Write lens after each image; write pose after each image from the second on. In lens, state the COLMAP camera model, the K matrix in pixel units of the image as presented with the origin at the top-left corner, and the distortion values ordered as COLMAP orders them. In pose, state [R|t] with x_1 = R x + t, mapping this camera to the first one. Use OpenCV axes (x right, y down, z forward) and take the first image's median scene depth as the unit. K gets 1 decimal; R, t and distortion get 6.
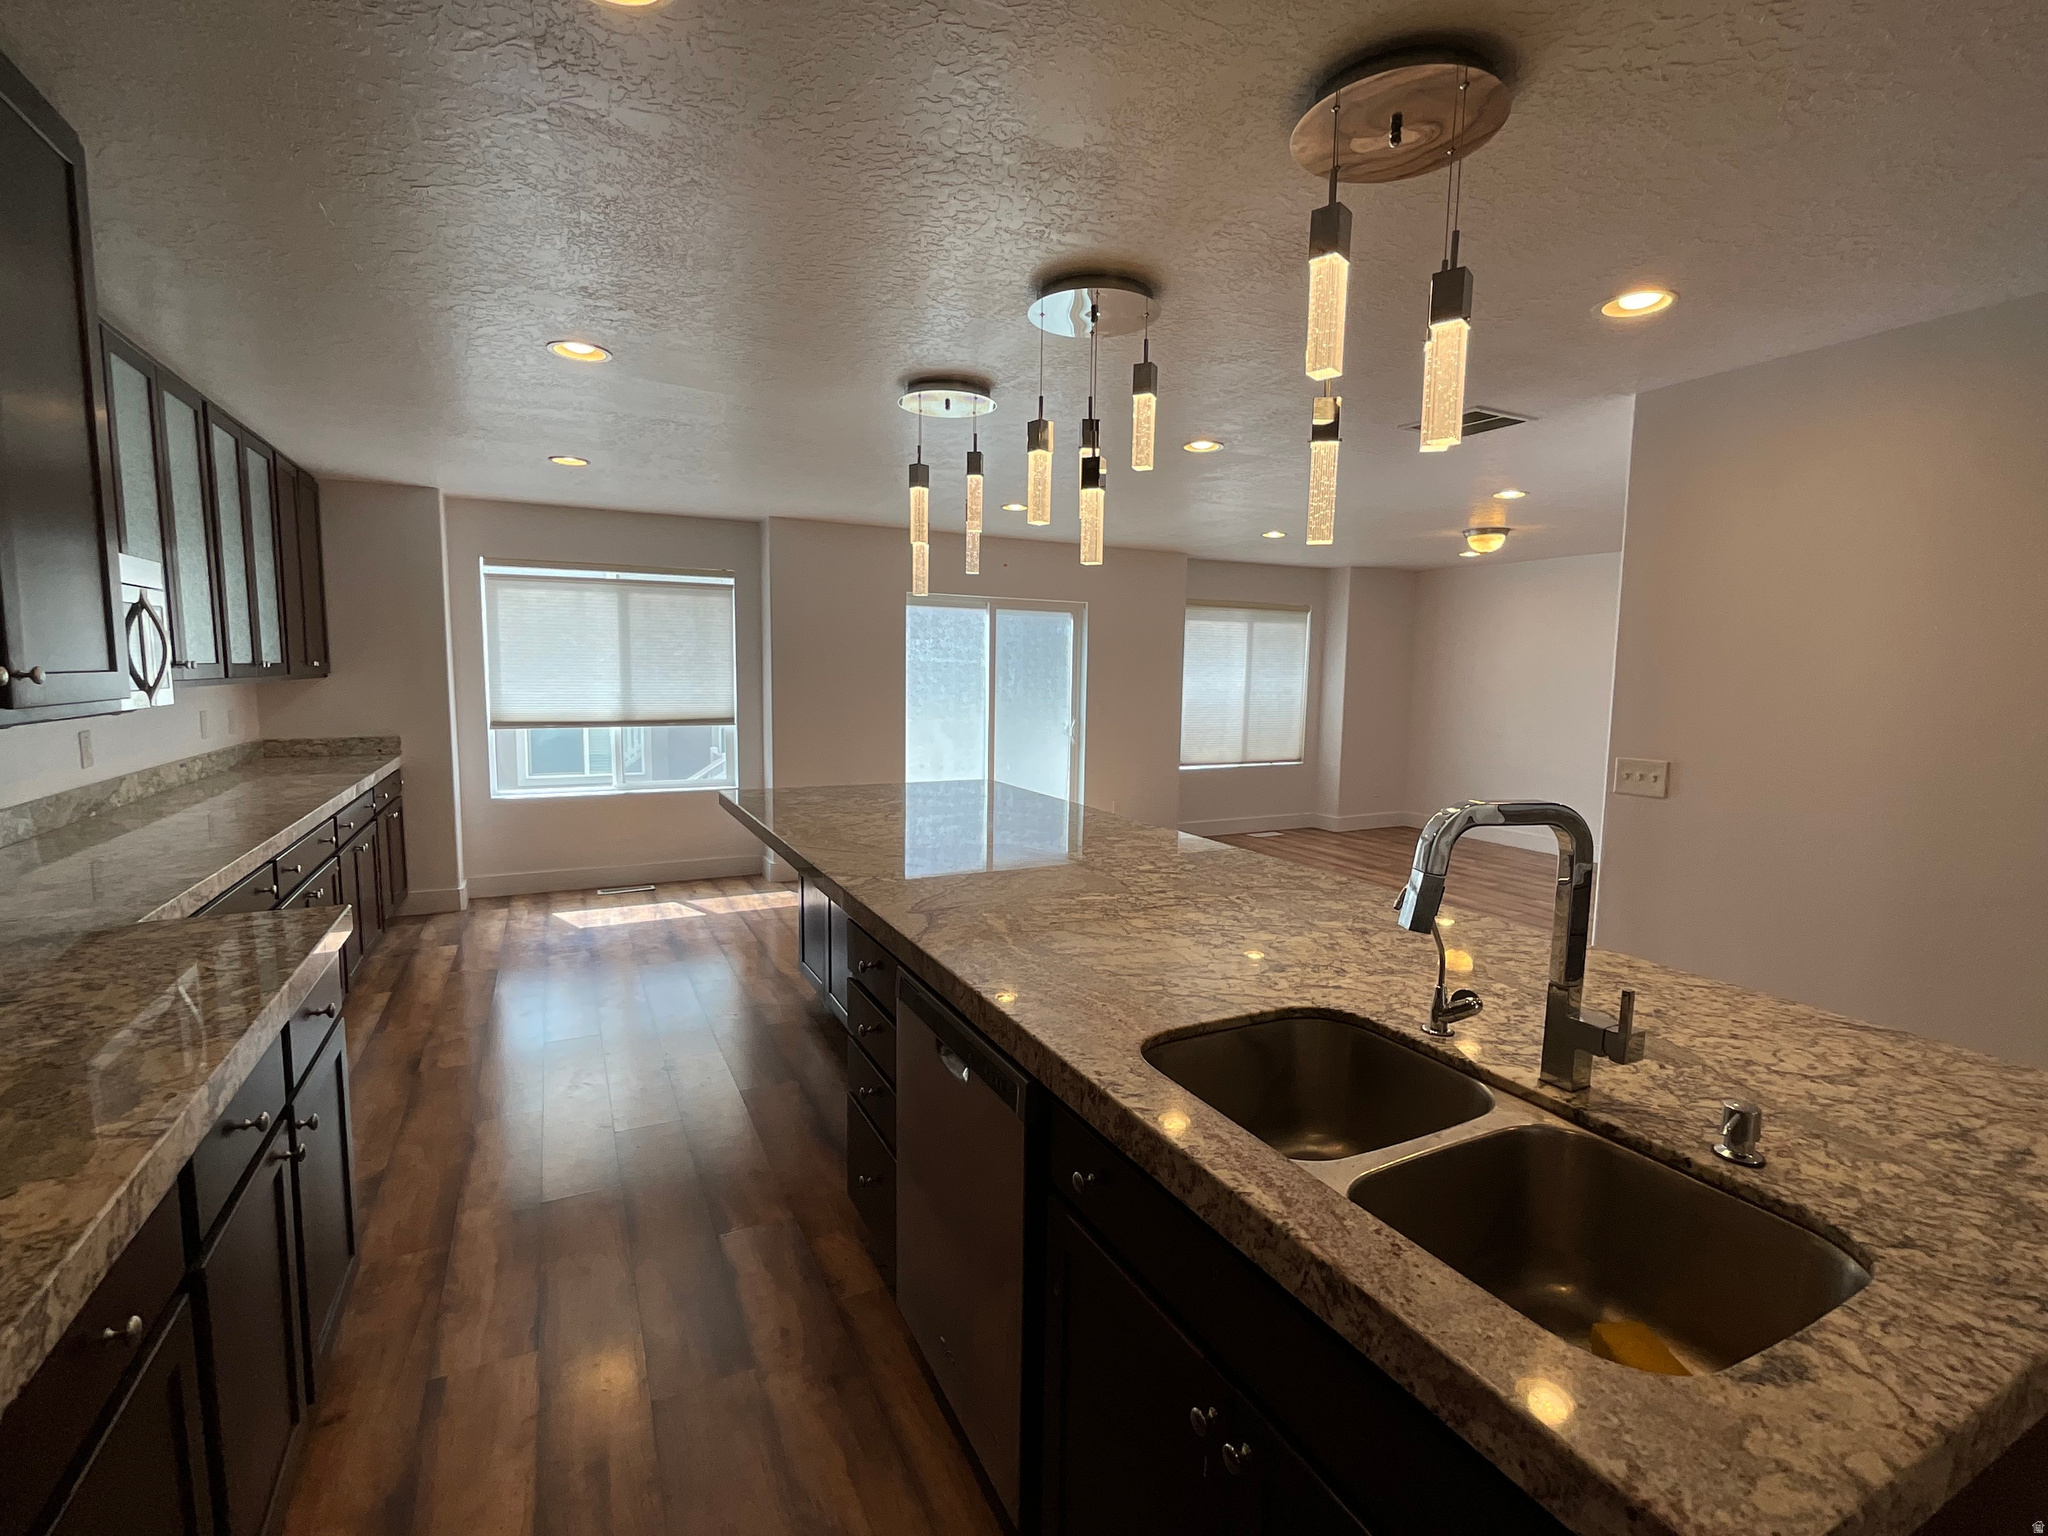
lens RADIAL K [[930.6, 0, 1020.6], [0, 930.6, 777.9], [0, 0, 1]] dist [-0.003234, 0.002081]
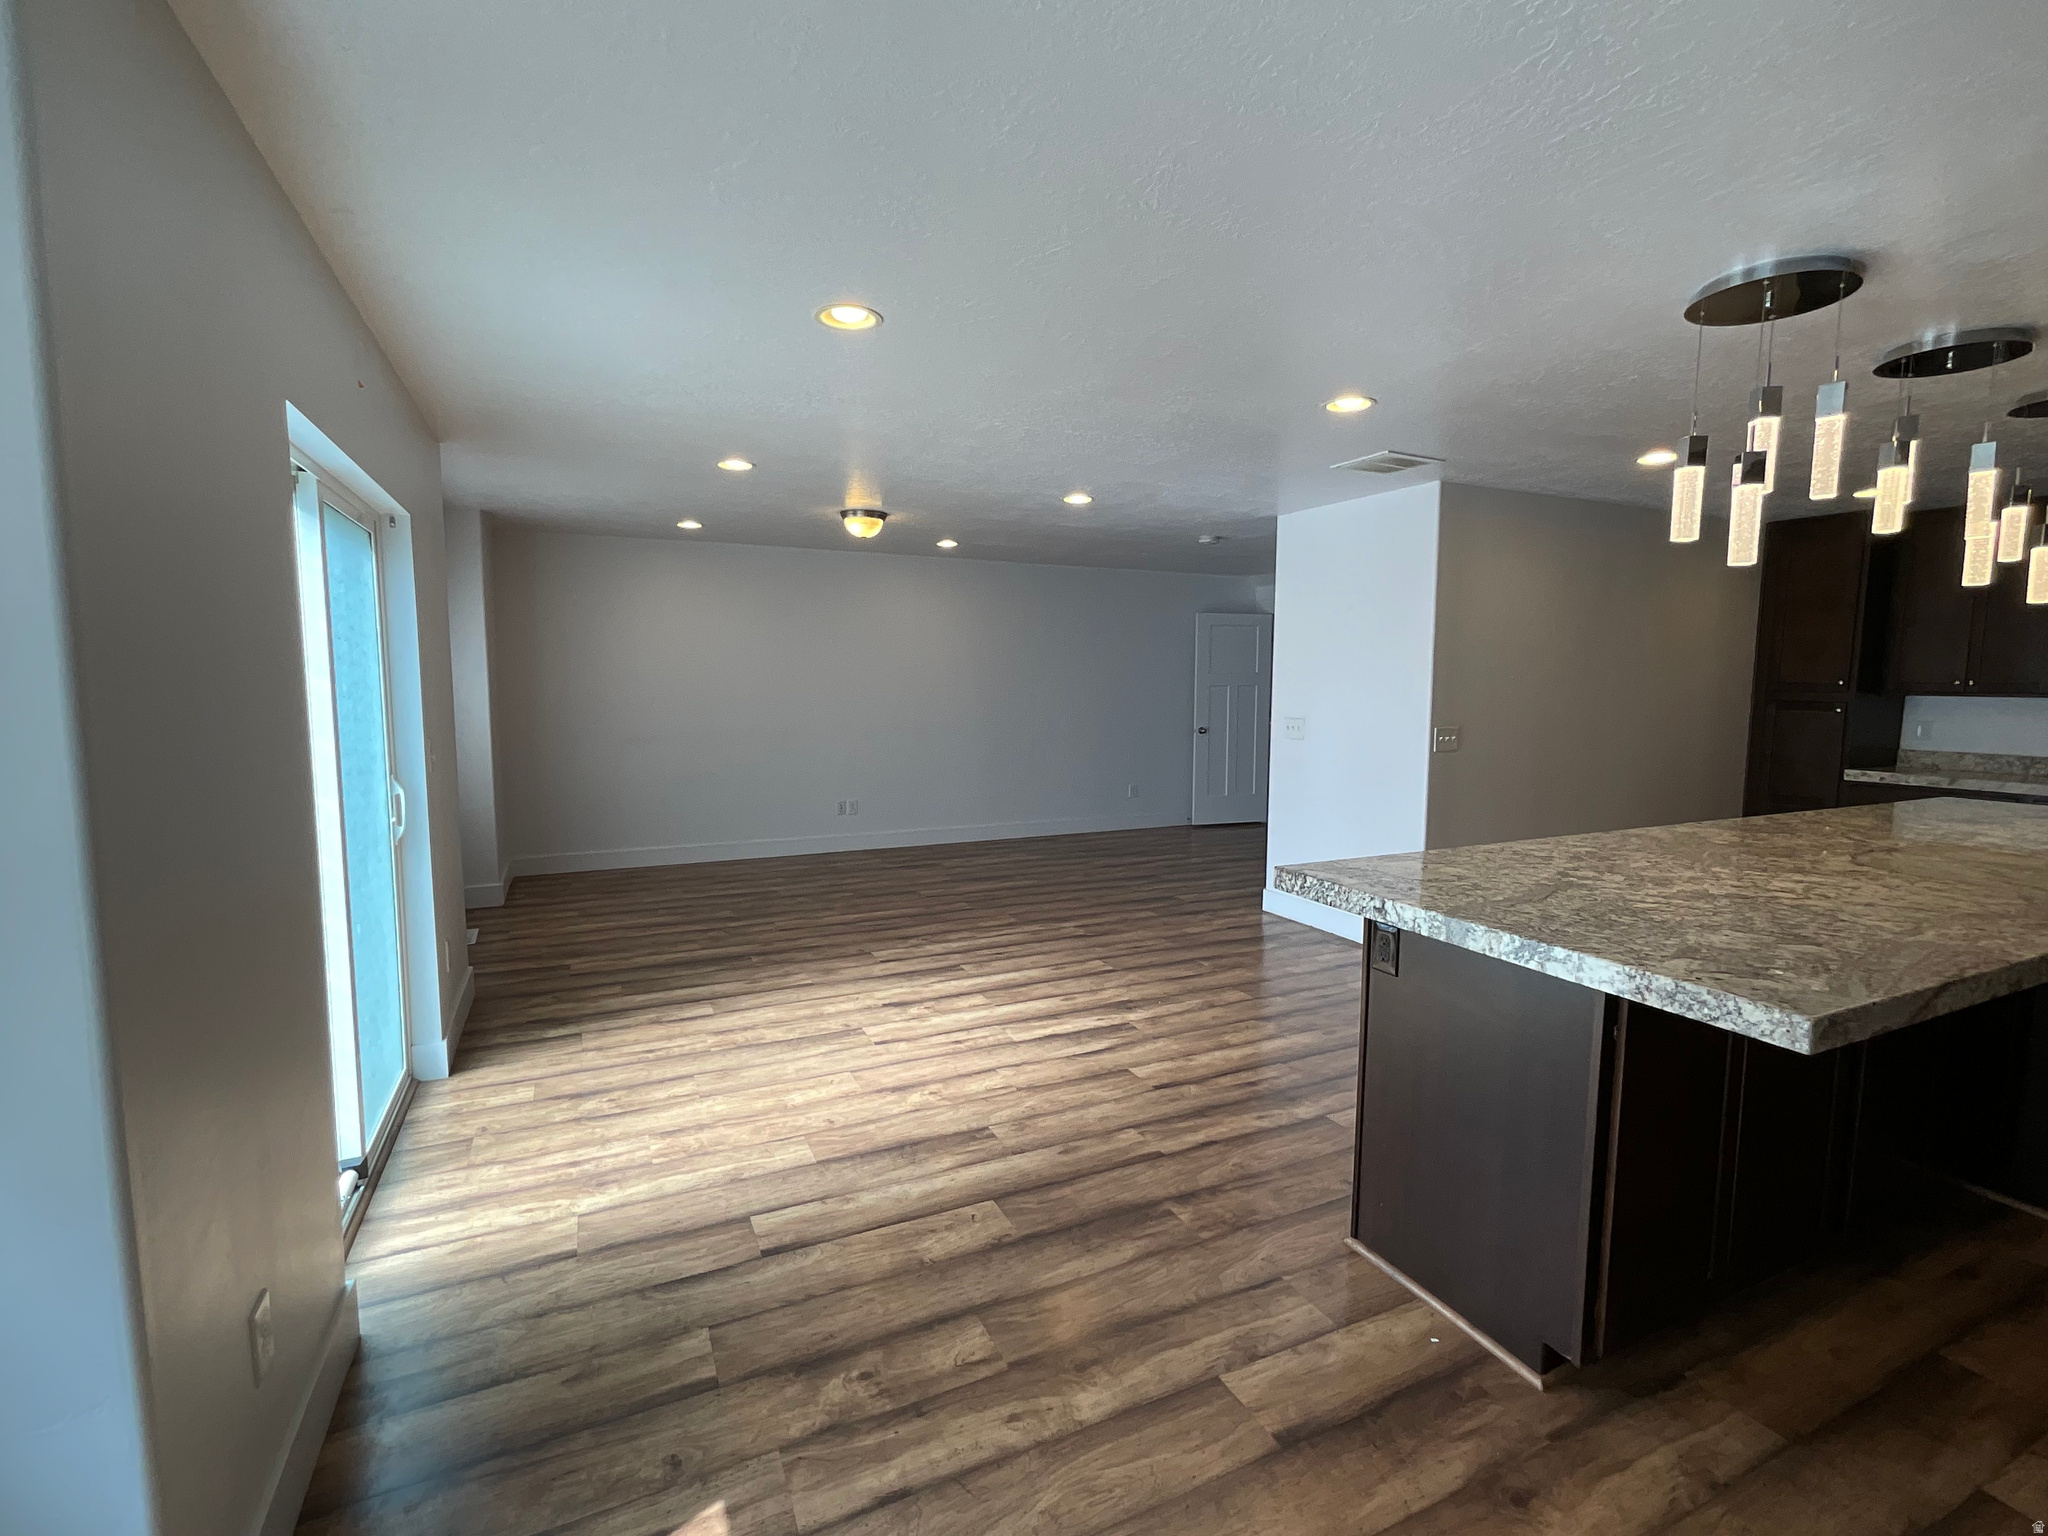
lens RADIAL K [[930.6, 0, 1039.6], [0, 930.6, 771.4], [0, 0, 1]] dist [-0.003234, 0.002081]
pose [[0.010746, -0.118957, 0.992841, -0.362652], [0.106088, 0.987430, 0.117160, -0.090223], [-0.994299, 0.104070, 0.023231, 0.720351]]
